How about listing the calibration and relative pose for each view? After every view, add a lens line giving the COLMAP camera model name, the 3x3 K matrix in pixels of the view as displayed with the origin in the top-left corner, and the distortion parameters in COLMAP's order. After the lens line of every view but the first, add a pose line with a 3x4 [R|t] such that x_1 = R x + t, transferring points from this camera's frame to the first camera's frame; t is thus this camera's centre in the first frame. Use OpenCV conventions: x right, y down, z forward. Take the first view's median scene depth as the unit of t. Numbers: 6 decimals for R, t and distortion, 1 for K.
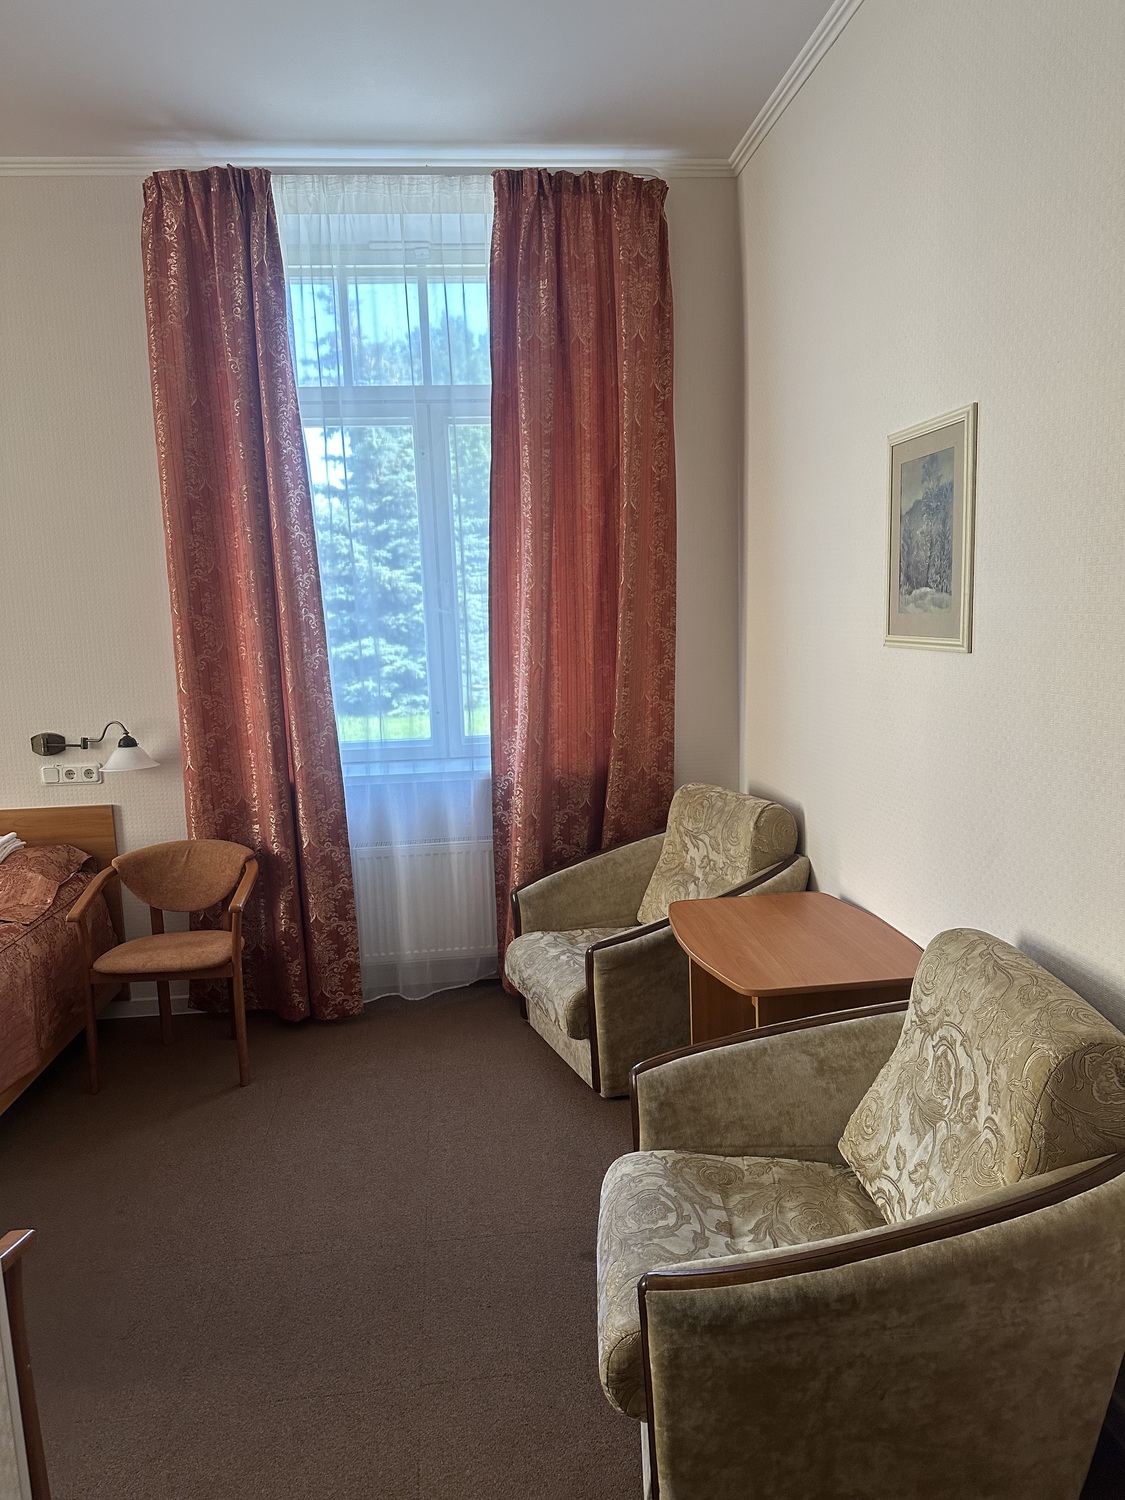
lens RADIAL K [[1009.3, 0, 562.5], [0, 1009.3, 750.0], [0, 0, 1]] dist [0.001928, -0.134292]
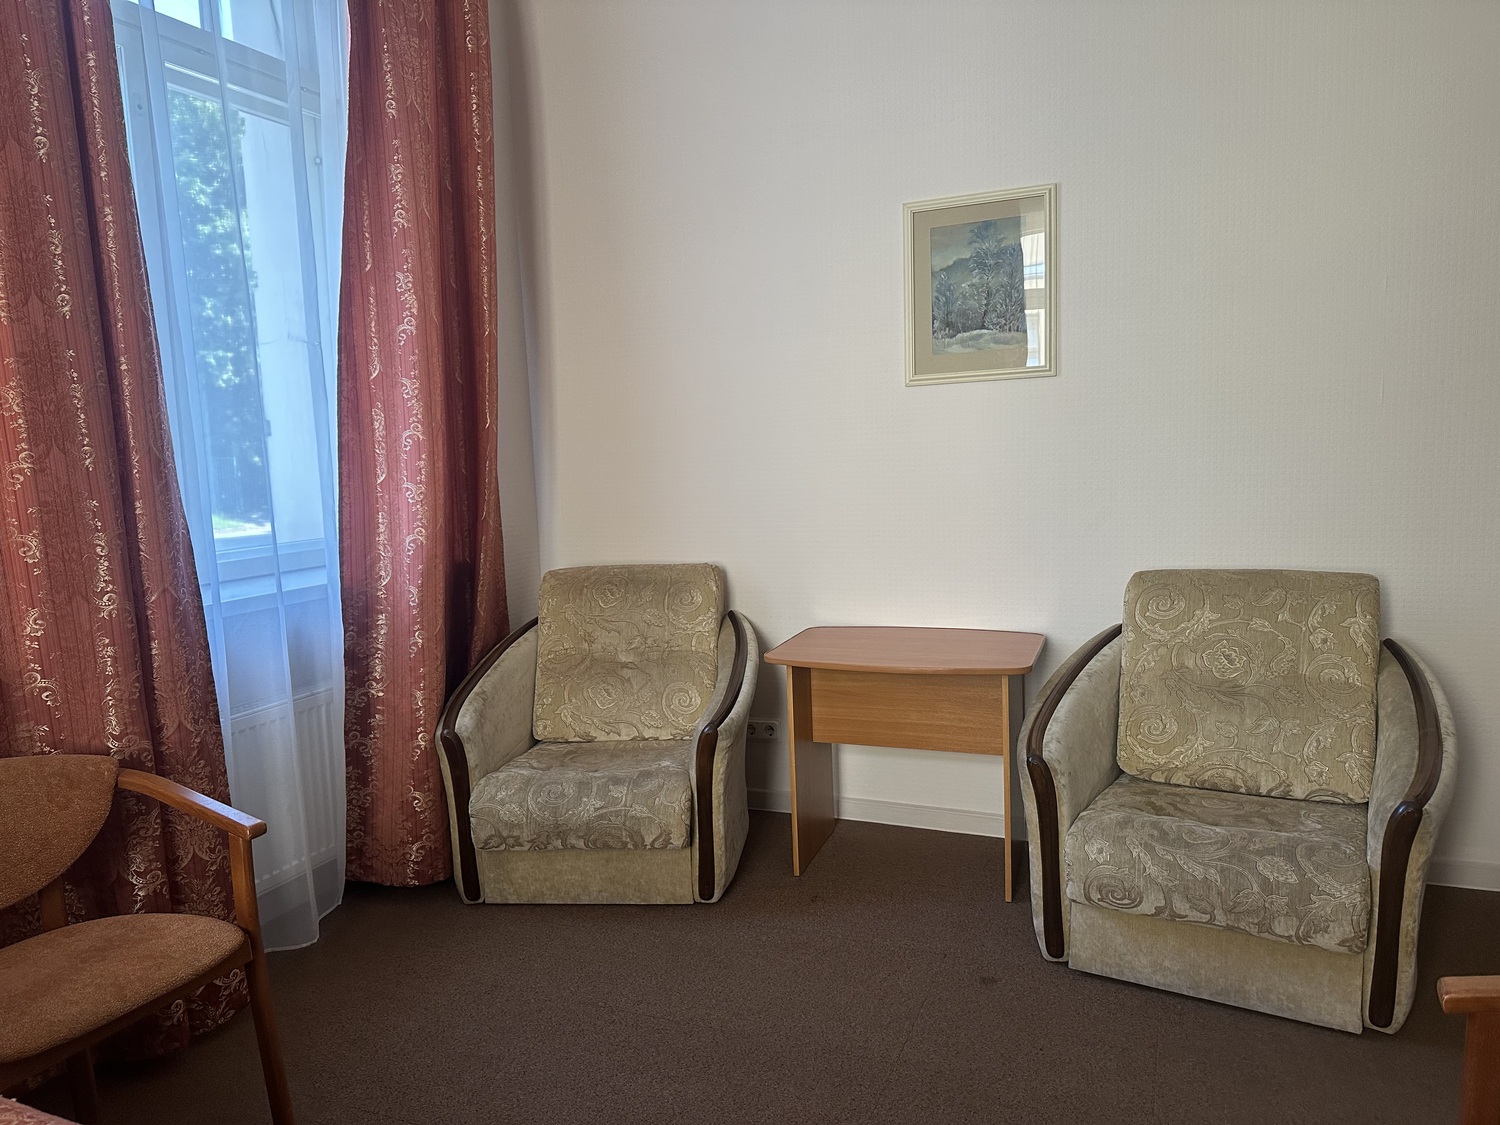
lens RADIAL K [[1009.3, 0, 750.0], [0, 1009.3, 562.5], [0, 0, 1]] dist [0.001928, -0.134292]
pose [[0.504048, -0.088247, 0.859156, -0.814979], [0.145117, 0.989277, 0.016475, 0.054453], [-0.851397, 0.116374, 0.511449, 0.611932]]
